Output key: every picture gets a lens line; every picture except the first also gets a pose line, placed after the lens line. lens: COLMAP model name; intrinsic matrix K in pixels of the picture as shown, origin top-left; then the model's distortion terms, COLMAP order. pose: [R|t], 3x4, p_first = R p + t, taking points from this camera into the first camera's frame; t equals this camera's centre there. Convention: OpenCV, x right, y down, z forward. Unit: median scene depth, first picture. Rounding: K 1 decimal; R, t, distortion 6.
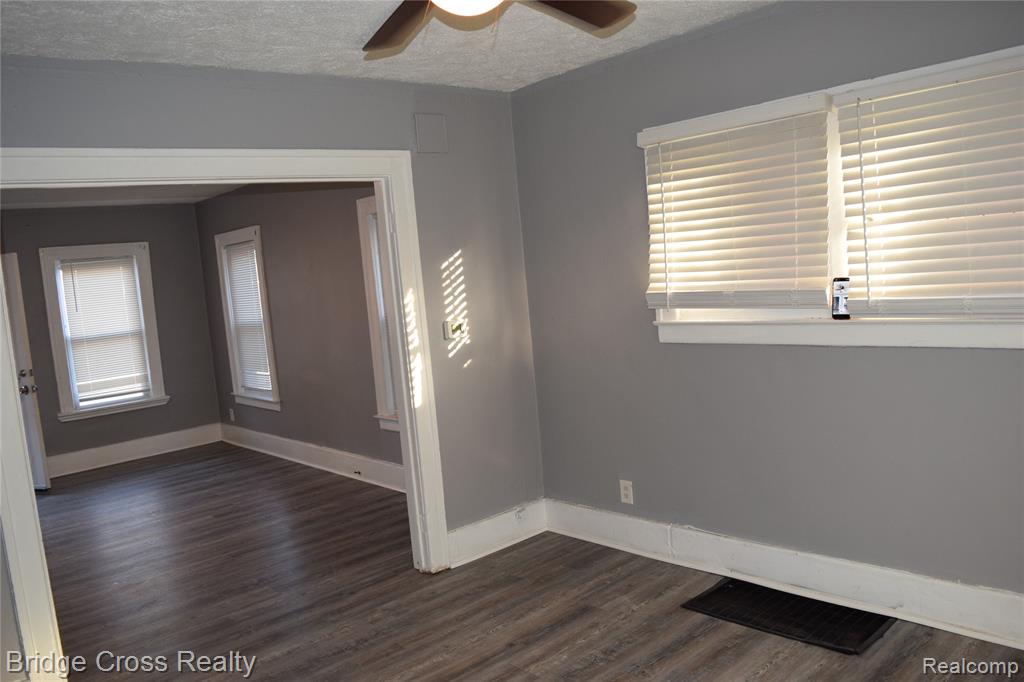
lens RADIAL K [[798.6, 0, 512.0], [0, 798.6, 341.0], [0, 0, 1]] dist [-0.082044, 0.002318]
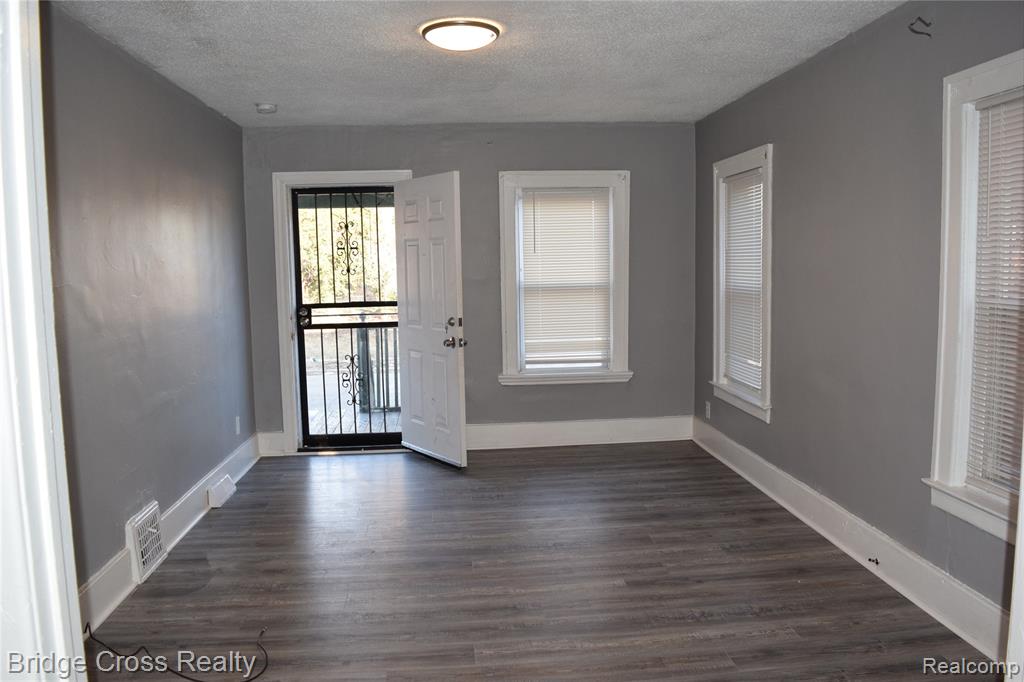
lens RADIAL K [[798.6, 0, 512.0], [0, 798.6, 341.0], [0, 0, 1]] dist [-0.082044, 0.002318]
pose [[0.793374, 0.133392, -0.593939, -0.074572], [-0.109280, 0.991055, 0.076605, -0.007983], [0.598845, 0.004129, 0.800854, 0.326544]]
